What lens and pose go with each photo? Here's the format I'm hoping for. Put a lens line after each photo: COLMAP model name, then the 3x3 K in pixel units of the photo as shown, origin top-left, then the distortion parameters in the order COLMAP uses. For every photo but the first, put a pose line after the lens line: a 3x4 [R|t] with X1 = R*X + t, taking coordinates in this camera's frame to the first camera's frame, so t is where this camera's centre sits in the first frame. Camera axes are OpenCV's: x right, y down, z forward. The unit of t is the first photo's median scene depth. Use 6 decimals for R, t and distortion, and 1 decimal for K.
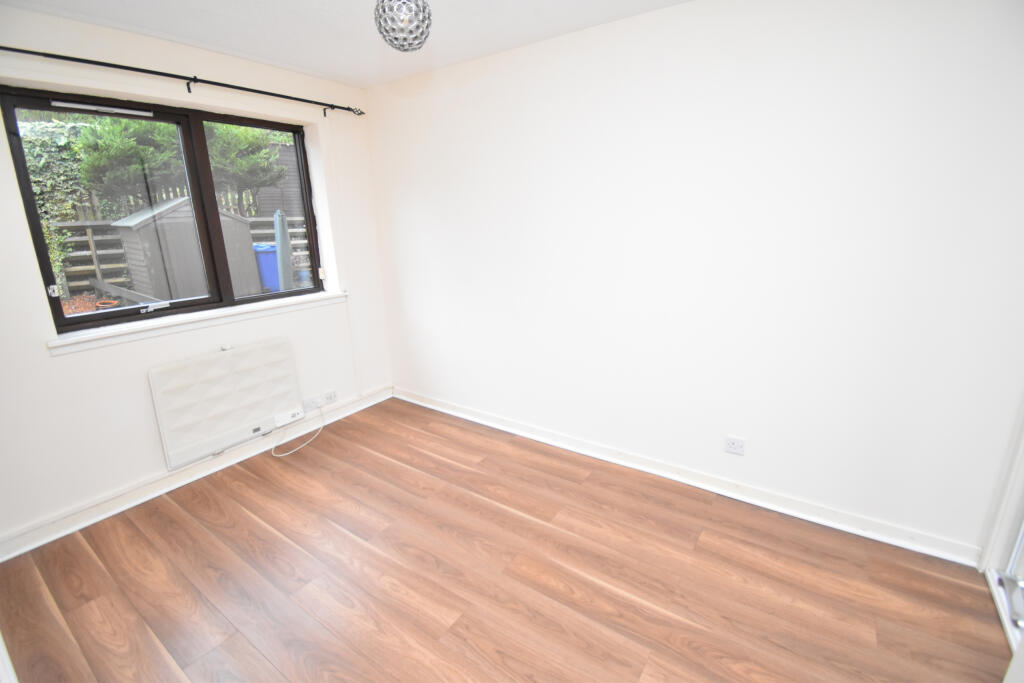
lens RADIAL K [[455.0, 0, 515.6], [0, 455.0, 342.2], [0, 0, 1]] dist [0.002184, -0.003635]
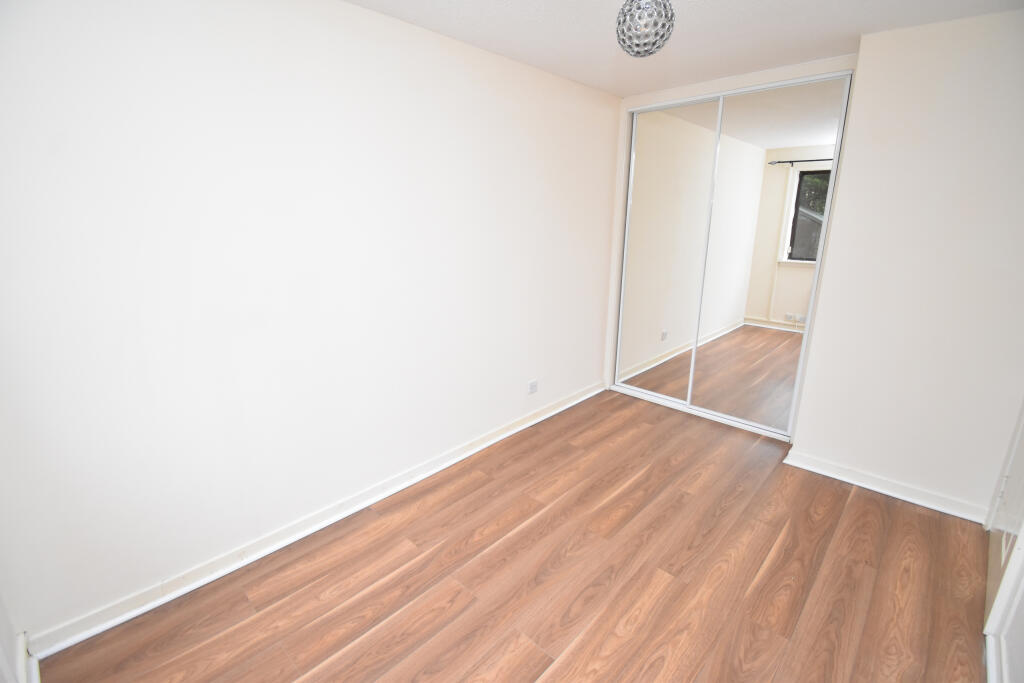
lens RADIAL K [[455.0, 0, 521.7], [0, 455.0, 340.8], [0, 0, 1]] dist [0.002184, -0.003635]
pose [[0.146900, -0.238786, 0.959897, -0.916462], [0.260506, 0.945505, 0.195338, -0.207472], [-0.954231, 0.221364, 0.201100, 0.786770]]
